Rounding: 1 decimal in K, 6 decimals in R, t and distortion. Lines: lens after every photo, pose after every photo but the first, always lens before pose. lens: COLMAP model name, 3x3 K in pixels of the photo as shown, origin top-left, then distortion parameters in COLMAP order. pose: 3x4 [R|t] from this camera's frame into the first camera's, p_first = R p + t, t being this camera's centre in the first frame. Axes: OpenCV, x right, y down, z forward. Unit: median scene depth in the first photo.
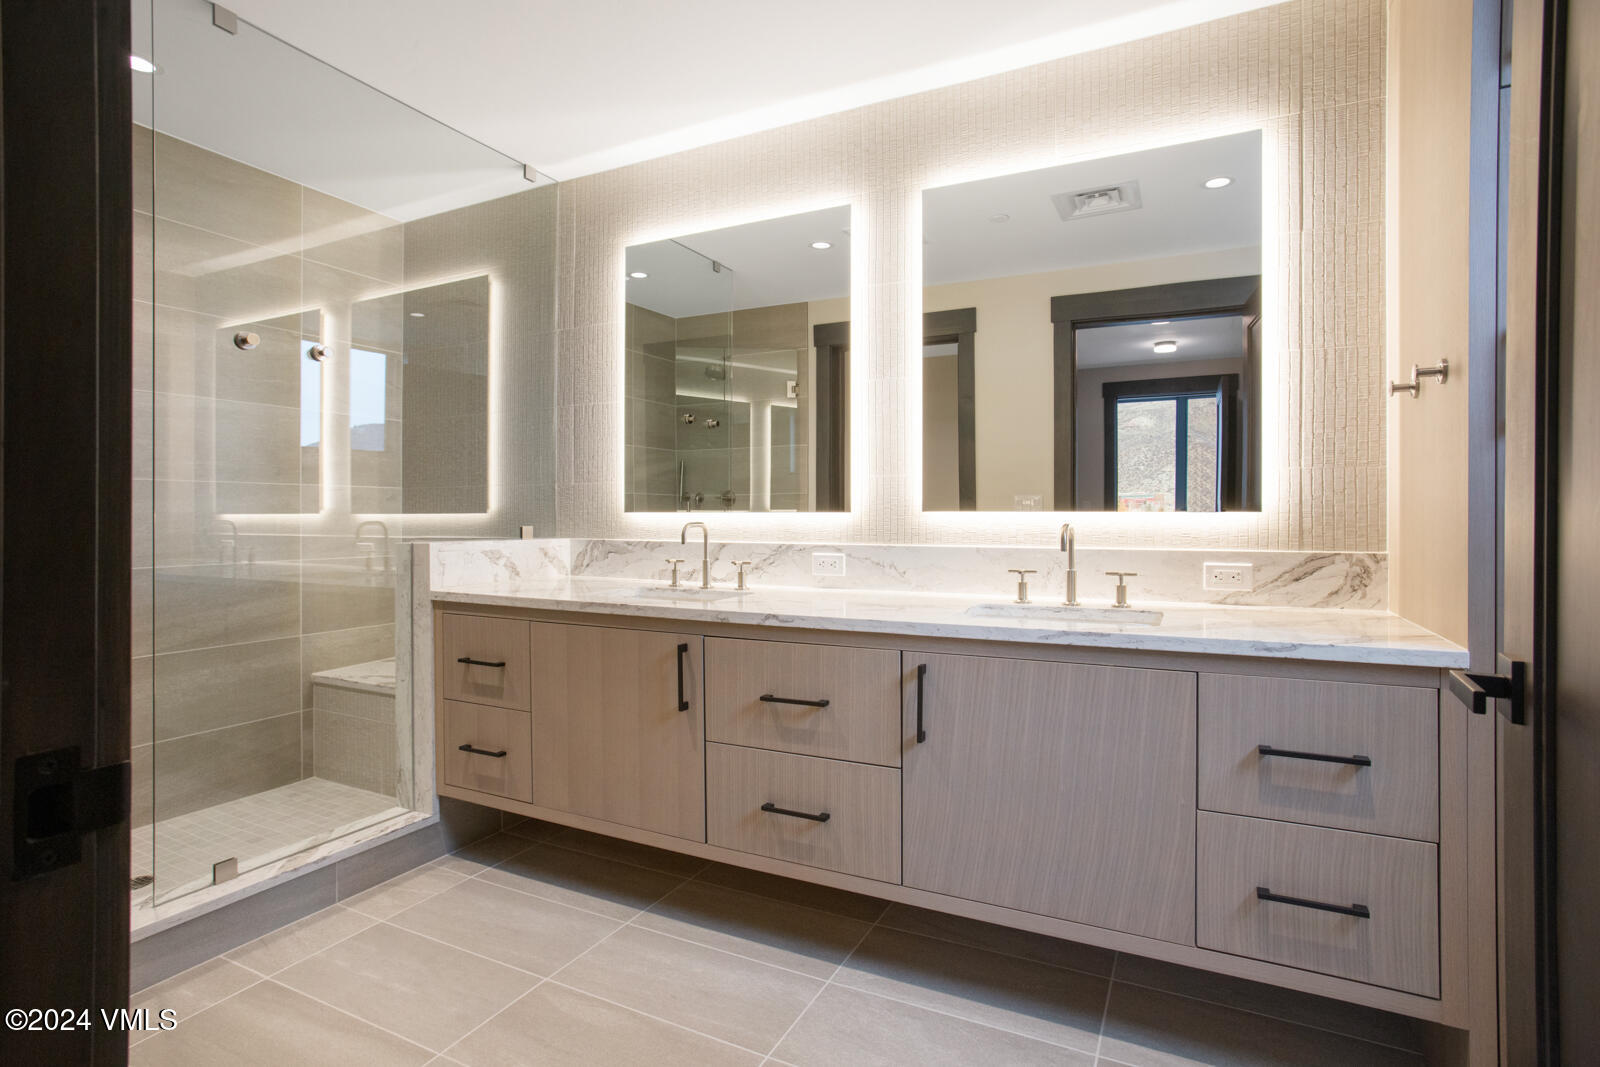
lens RADIAL K [[811.6, 0, 800.2], [0, 811.6, 518.3], [0, 0, 1]] dist [-0.100857, 0.064118]
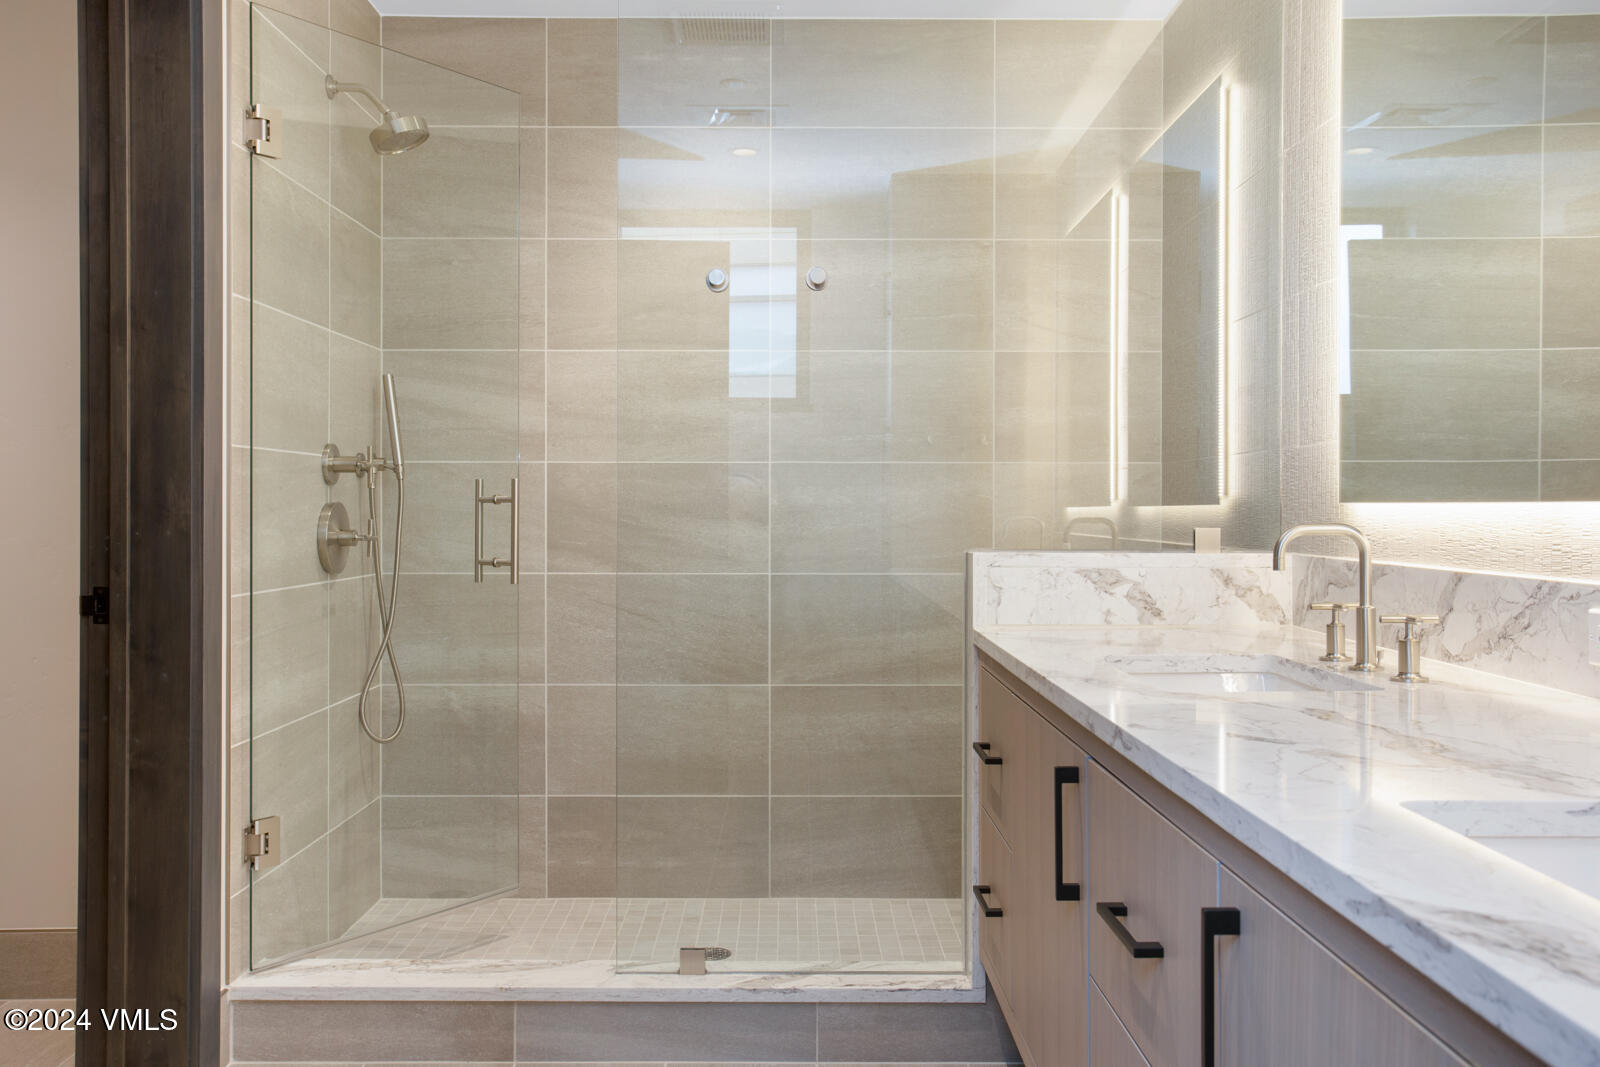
lens RADIAL K [[1404.7, 0, 805.6], [0, 1404.7, 522.2], [0, 0, 1]] dist [-0.007289, -0.002820]
pose [[0.440099, 0.010144, -0.897892, 0.548804], [-0.005615, 0.999948, 0.008544, -0.001524], [0.897932, 0.001282, 0.440133, 0.457875]]
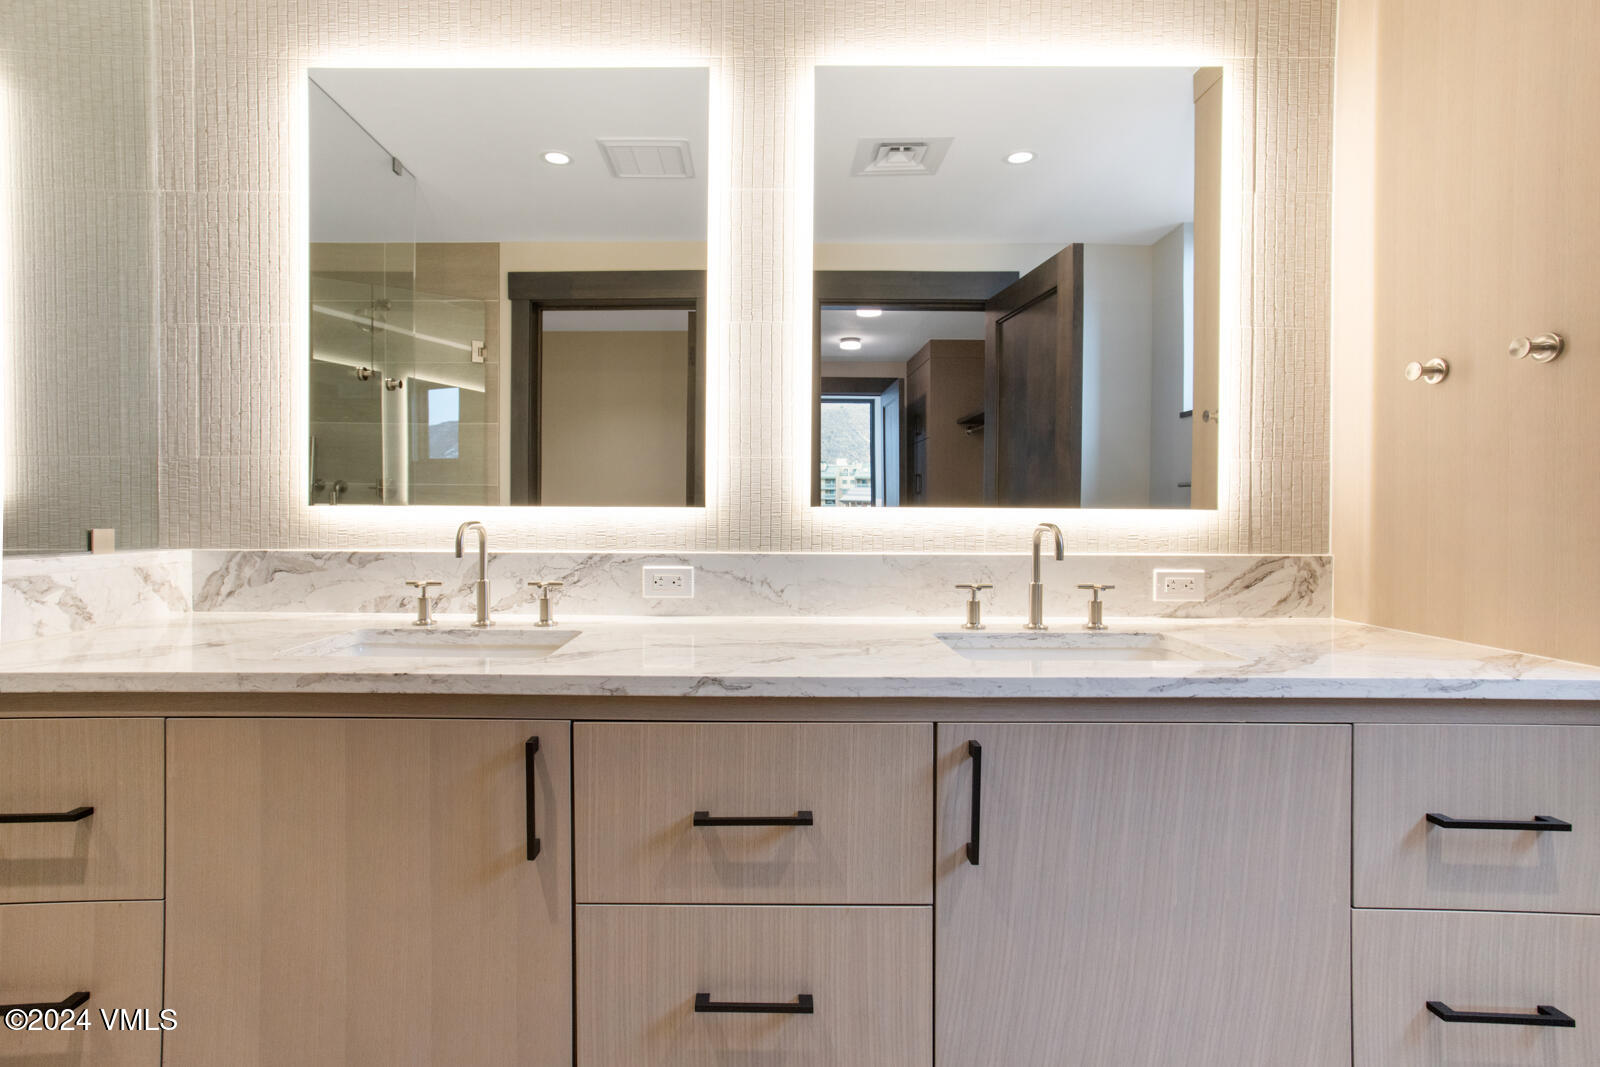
lens RADIAL K [[824.2, 0, 791.6], [0, 824.2, 517.7], [0, 0, 1]] dist [-0.042508, 0.036235]
pose [[0.895576, 0.000918, 0.444908, -0.224833], [-0.002514, 0.999992, 0.002998, -0.001195], [-0.444902, -0.003804, 0.895571, 0.386018]]
